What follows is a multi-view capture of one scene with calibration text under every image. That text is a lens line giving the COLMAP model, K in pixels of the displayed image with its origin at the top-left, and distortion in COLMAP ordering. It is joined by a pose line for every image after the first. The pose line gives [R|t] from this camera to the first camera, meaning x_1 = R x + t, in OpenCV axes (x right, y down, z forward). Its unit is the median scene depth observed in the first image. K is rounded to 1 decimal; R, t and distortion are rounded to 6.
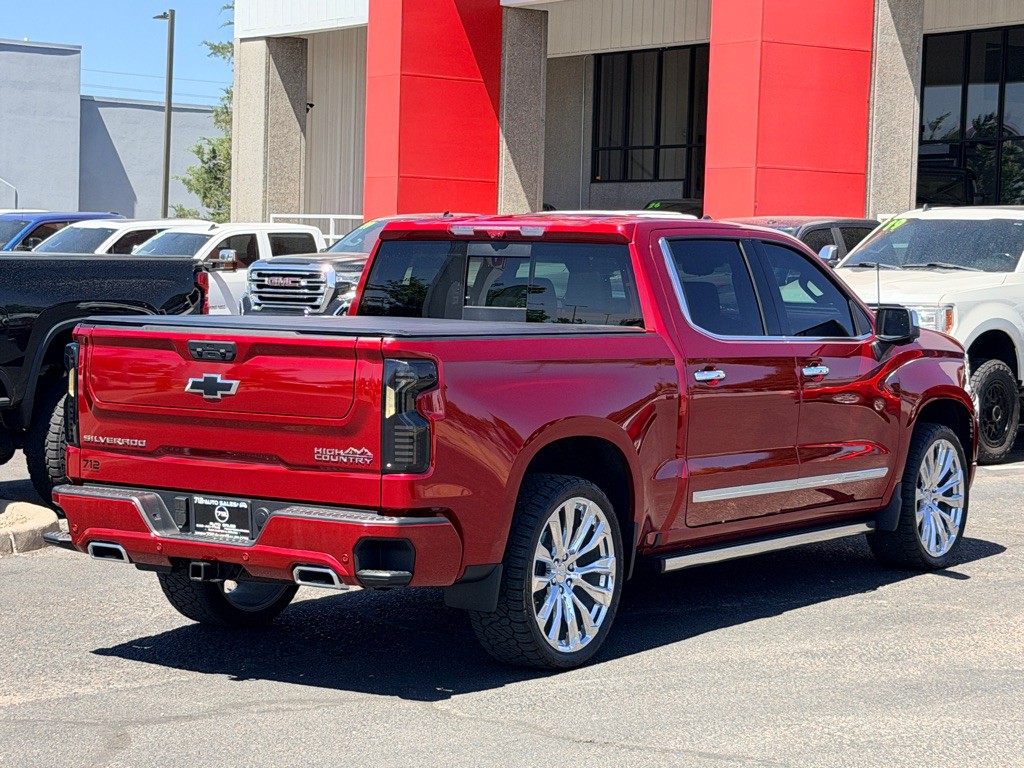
lens RADIAL K [[2298.1, 0, 514.5], [0, 2298.1, 385.4], [0, 0, 1]] dist [0.126412, 0.000000]
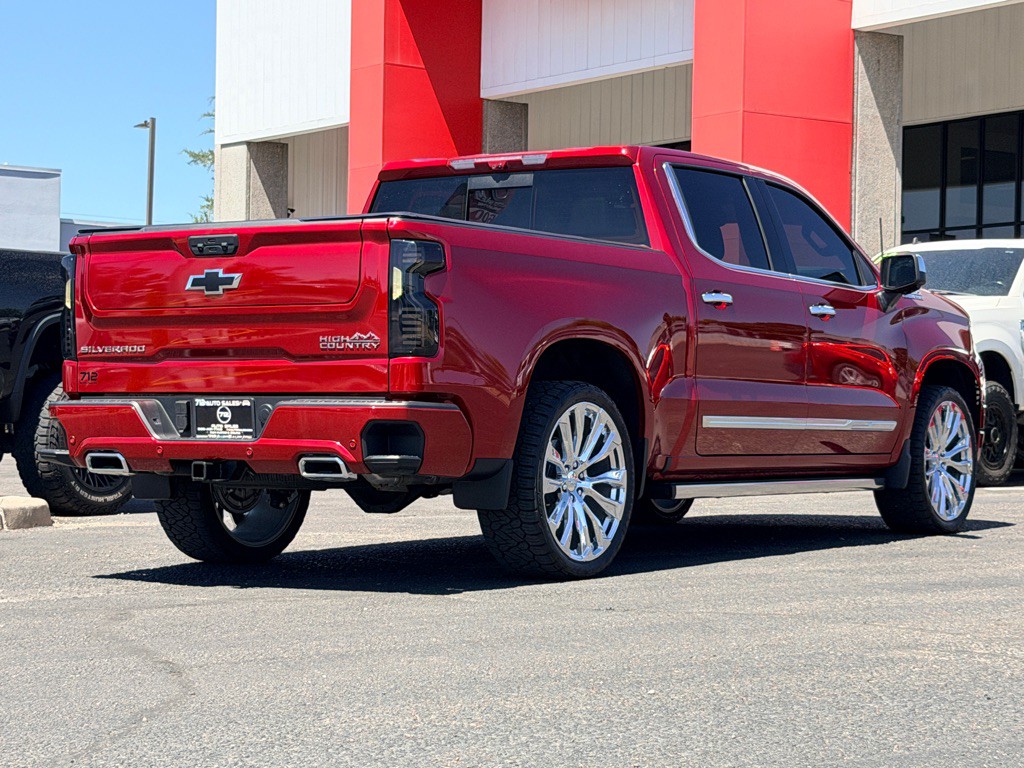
lens RADIAL K [[2298.1, 0, 509.7], [0, 2298.1, 383.4], [0, 0, 1]] dist [0.126412, 0.000000]
pose [[0.999874, -0.013179, 0.008863, -0.012661], [0.013783, 0.997310, -0.071990, 0.098916], [-0.007891, 0.072103, 0.997366, 0.022730]]
